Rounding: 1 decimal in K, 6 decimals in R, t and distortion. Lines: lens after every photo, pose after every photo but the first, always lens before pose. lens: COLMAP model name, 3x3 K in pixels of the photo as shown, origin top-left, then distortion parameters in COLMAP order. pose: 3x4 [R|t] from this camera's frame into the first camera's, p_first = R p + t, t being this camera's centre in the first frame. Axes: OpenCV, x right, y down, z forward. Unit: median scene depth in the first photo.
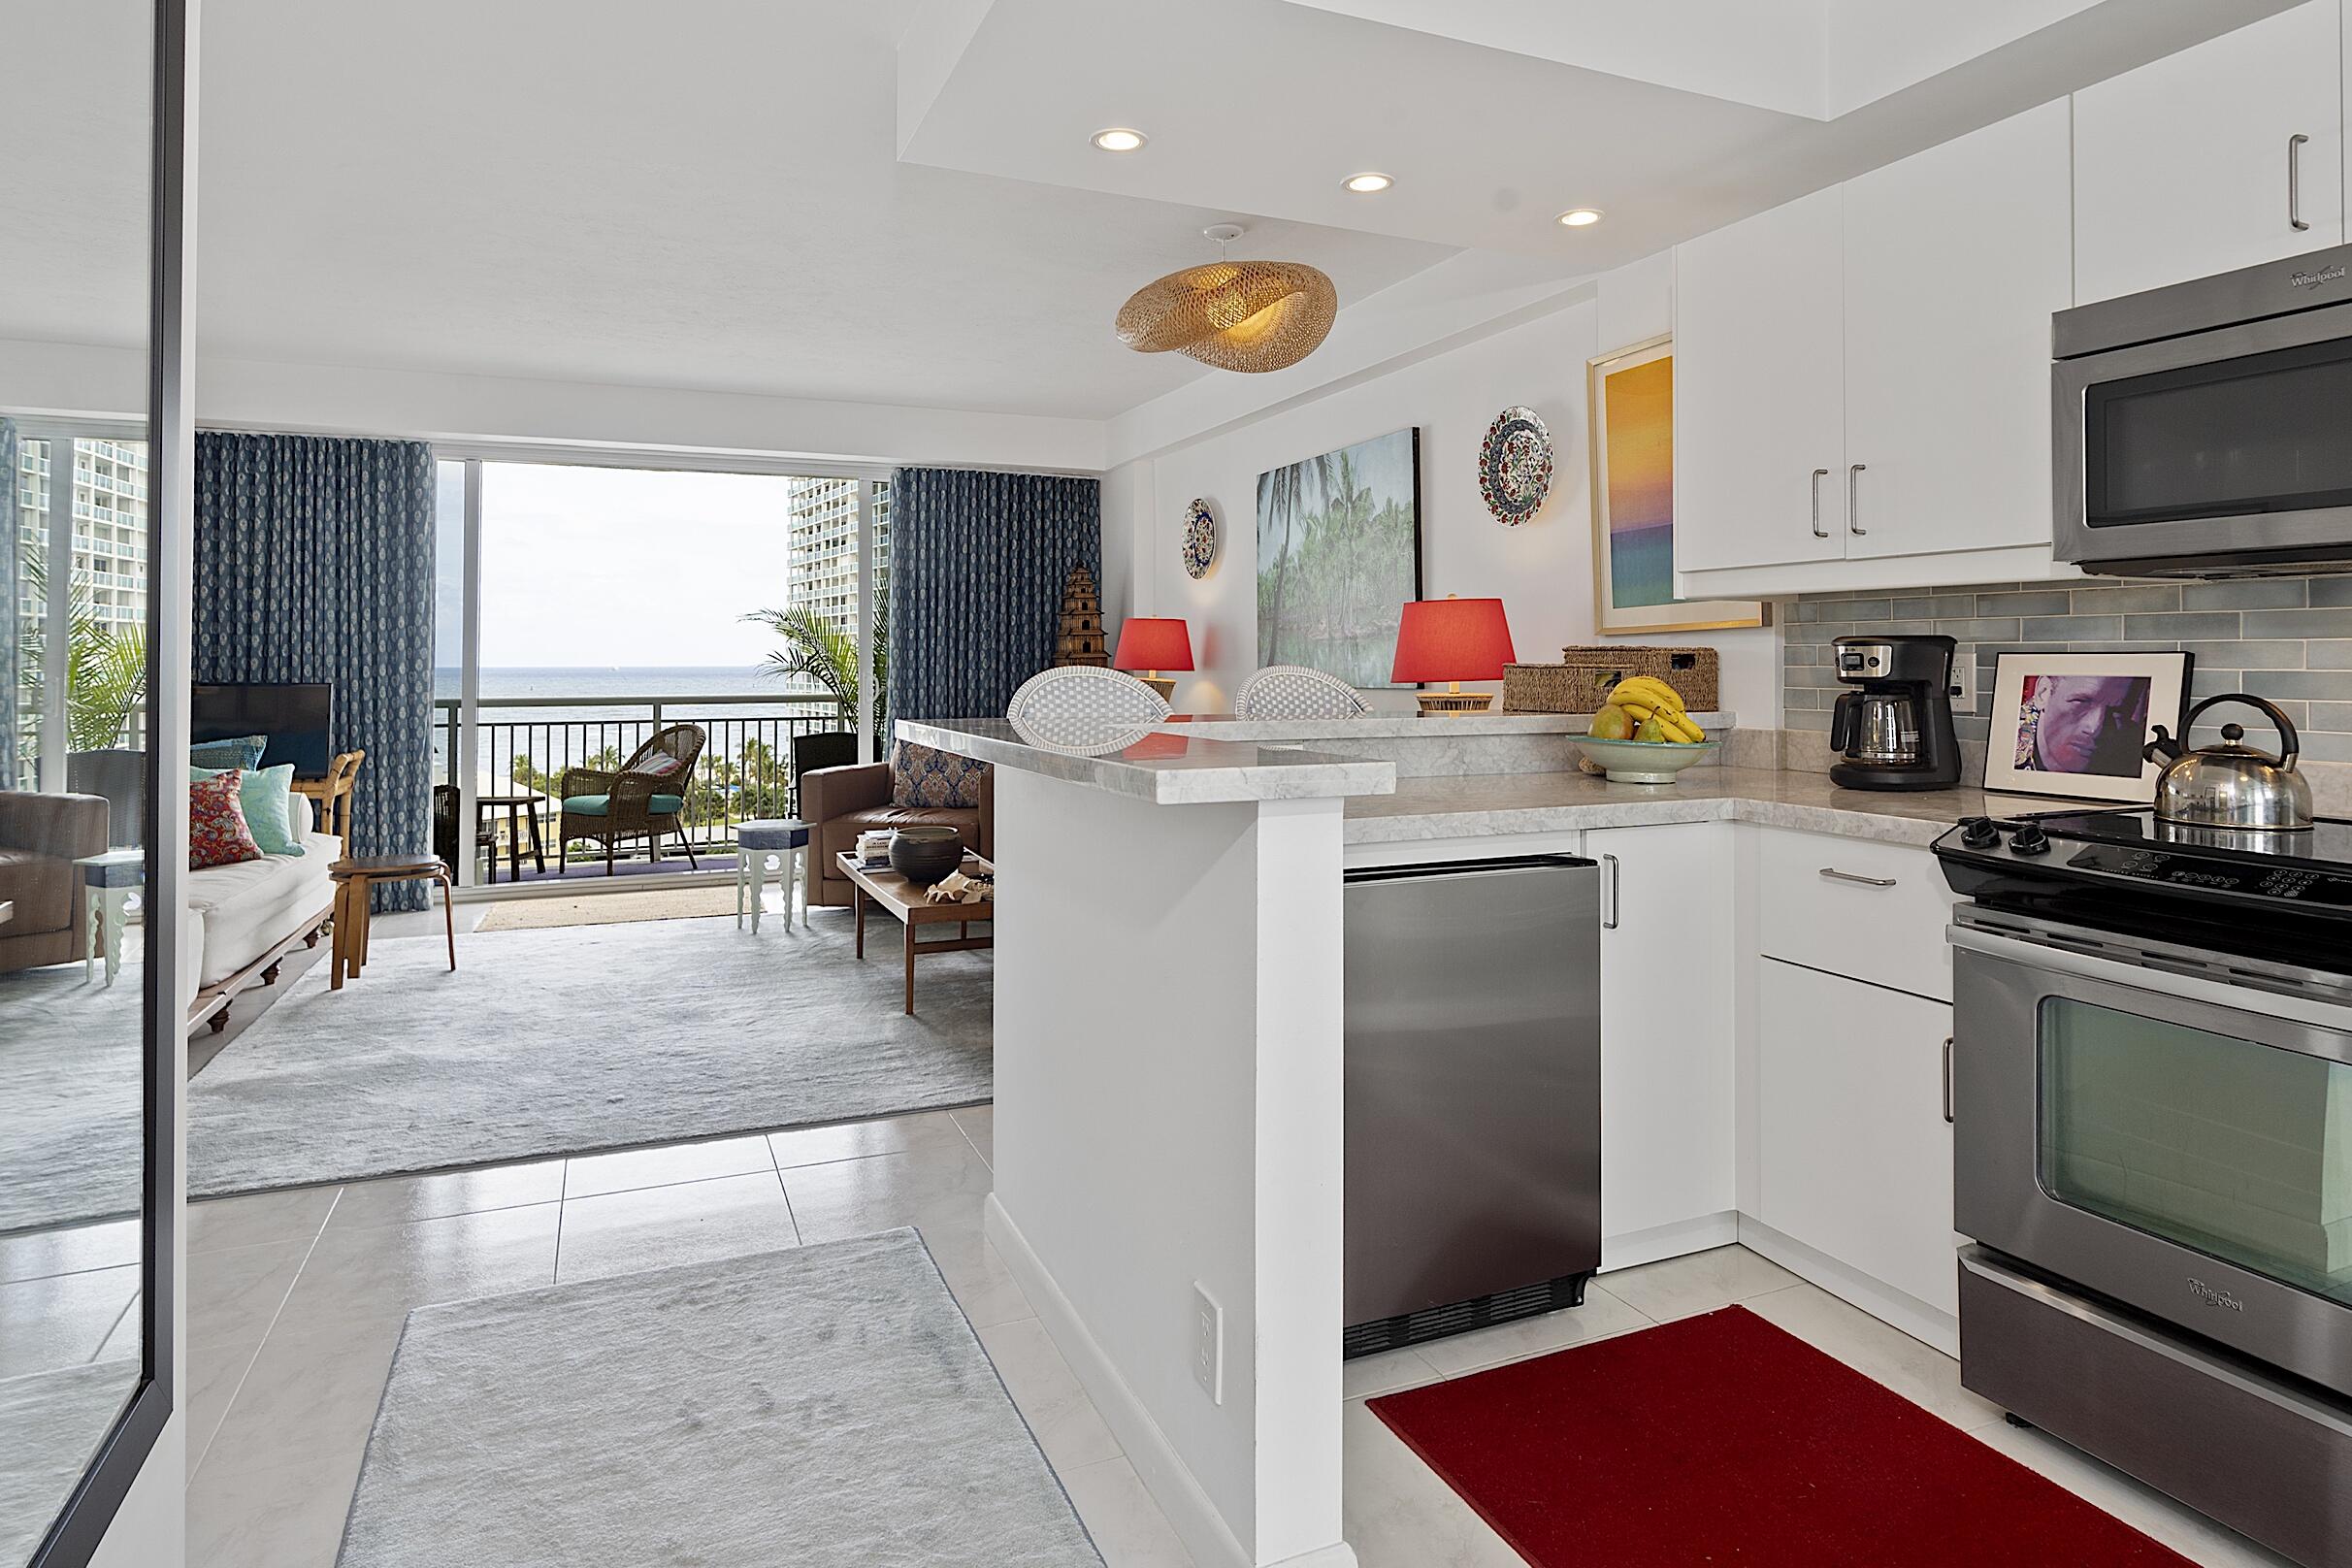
lens RADIAL K [[1284.0, 0, 1075.3], [0, 1284.0, 656.5], [0, 0, 1]] dist [-0.004435, -0.000511]
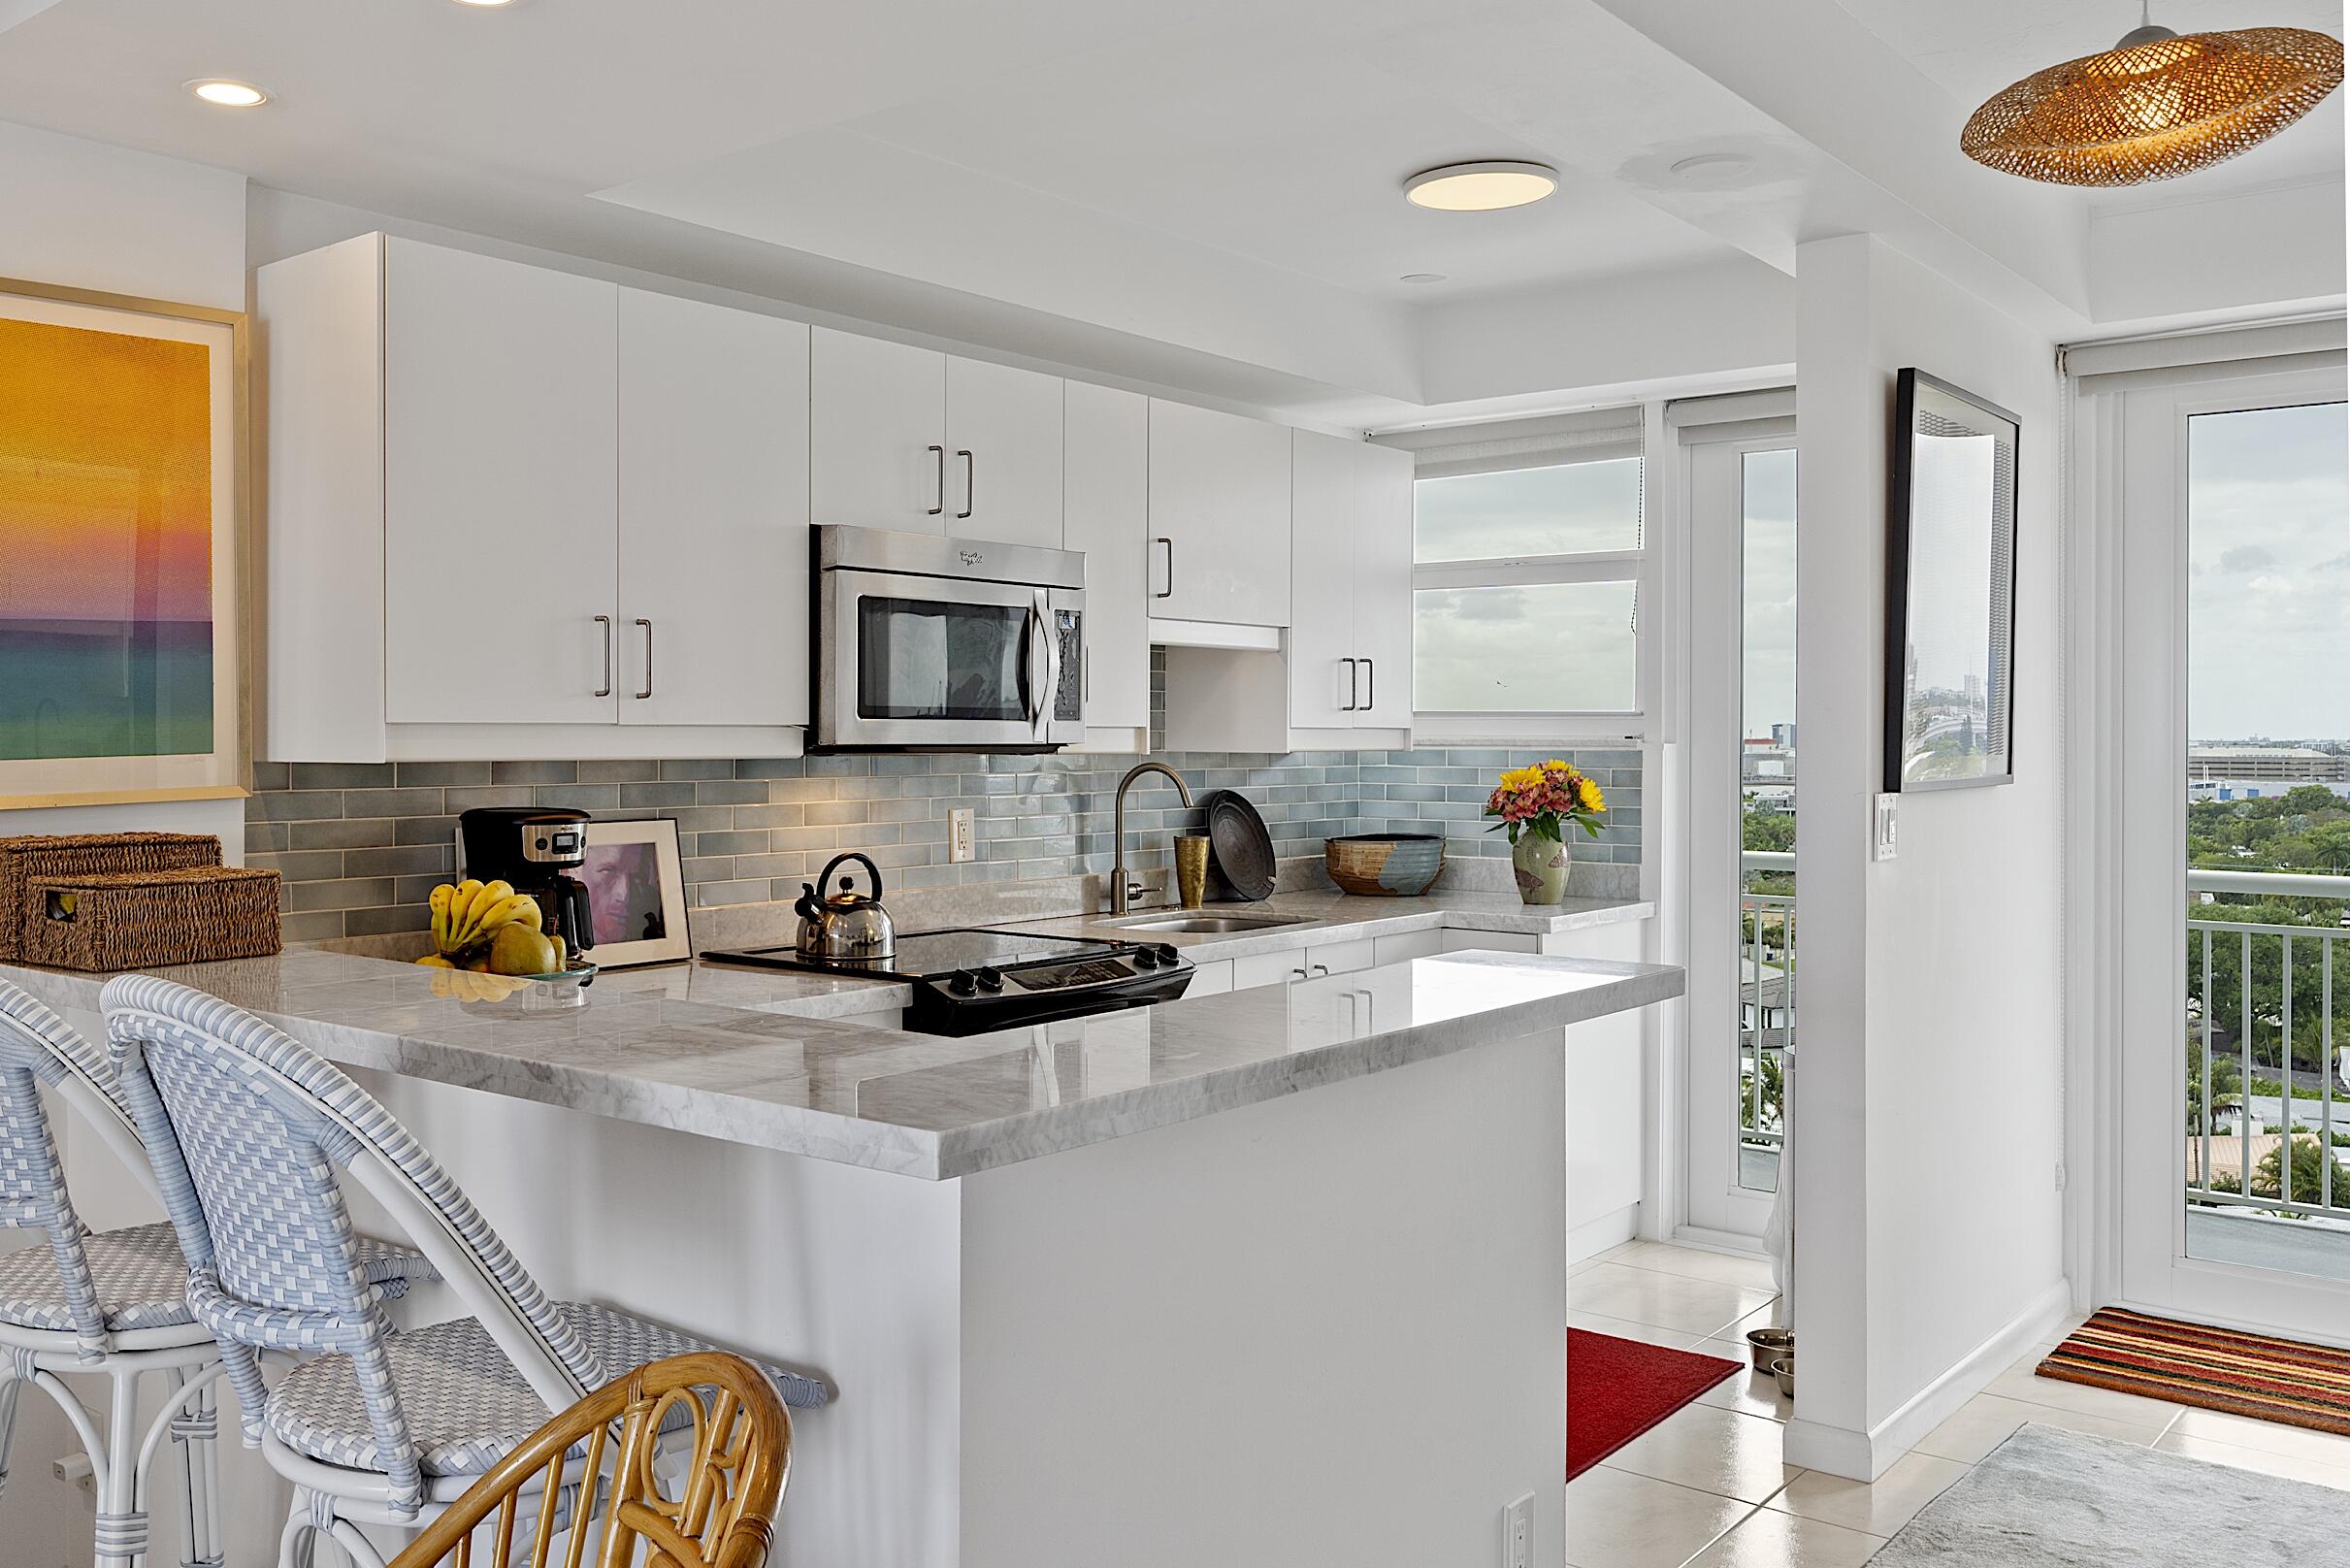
lens RADIAL K [[1917.6, 0, 1174.4], [0, 1917.6, 727.2], [0, 0, 1]] dist [-0.006299, -0.000929]
pose [[-0.508202, -0.009369, 0.861187, -0.208262], [0.000266, 0.999939, 0.011035, -0.026858], [-0.861238, 0.005837, -0.508168, 0.397935]]
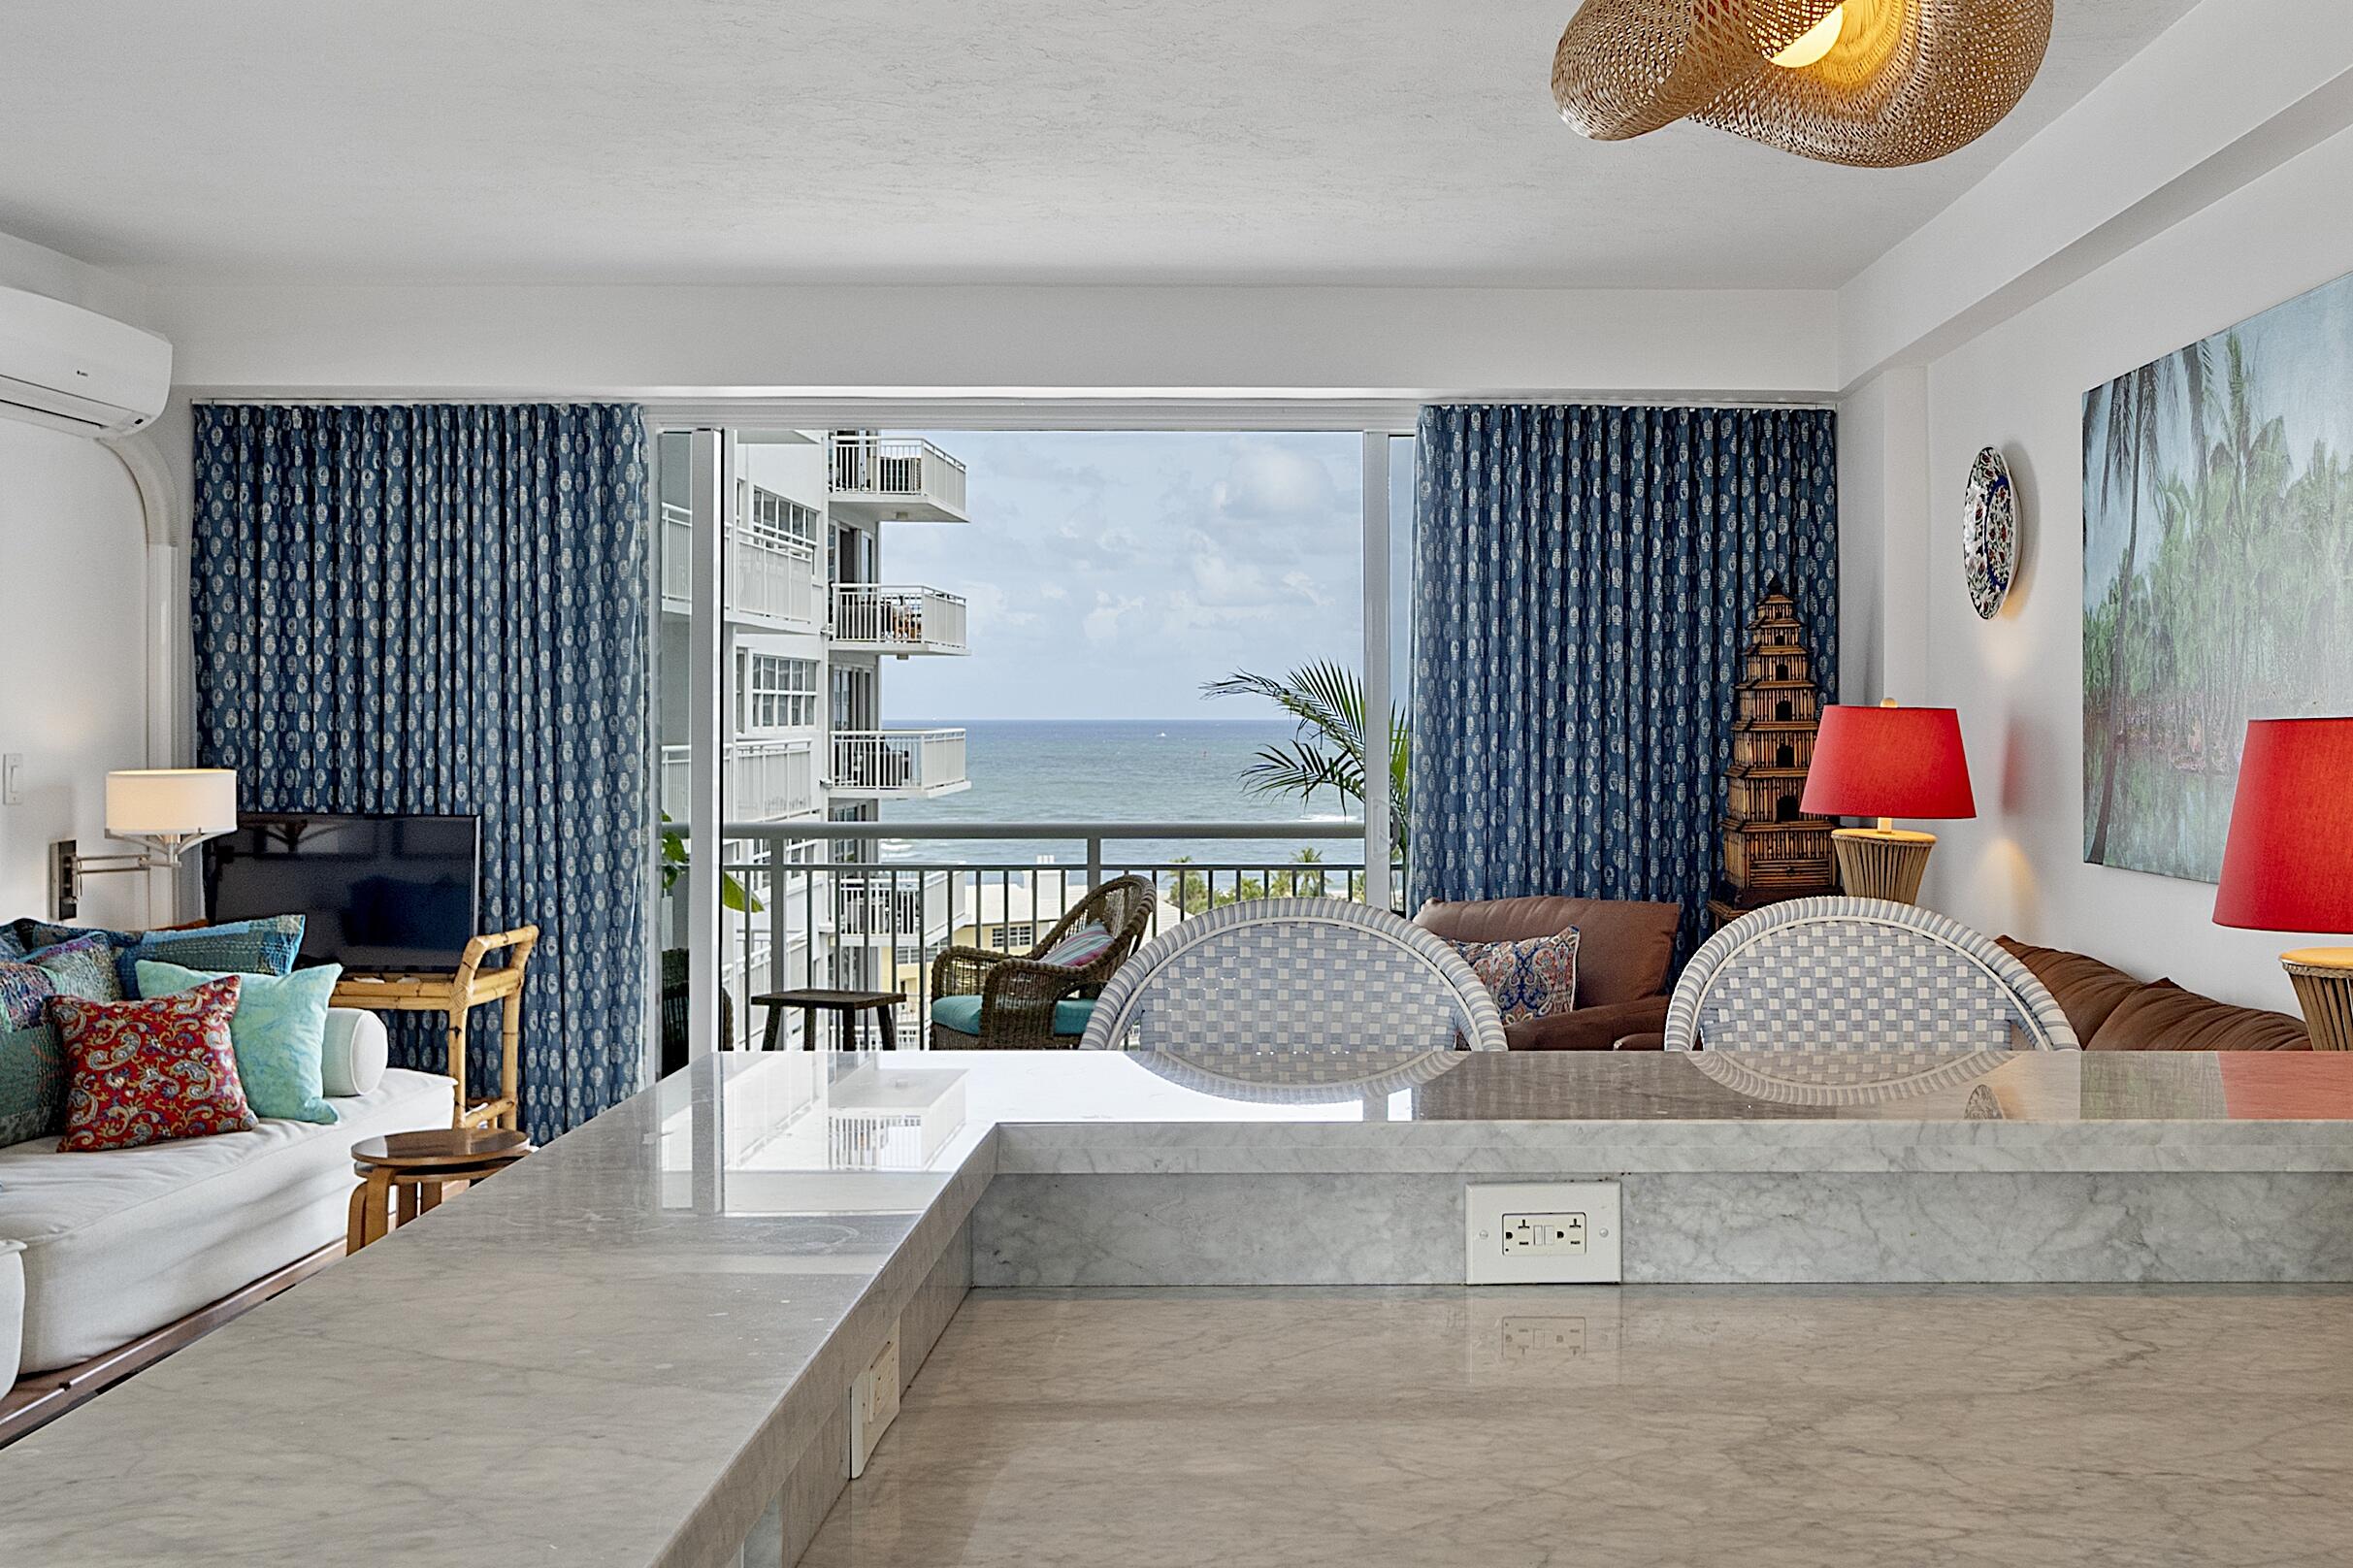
lens RADIAL K [[2260.1, 0, 1176.5], [0, 2260.1, 784.0], [0, 0, 1]] dist [-0.019649, -0.008652]
pose [[0.942145, 0.005938, -0.335153, 0.092408], [0.002263, 0.999708, 0.024074, -0.020919], [0.335198, -0.023439, 0.941856, 0.128777]]
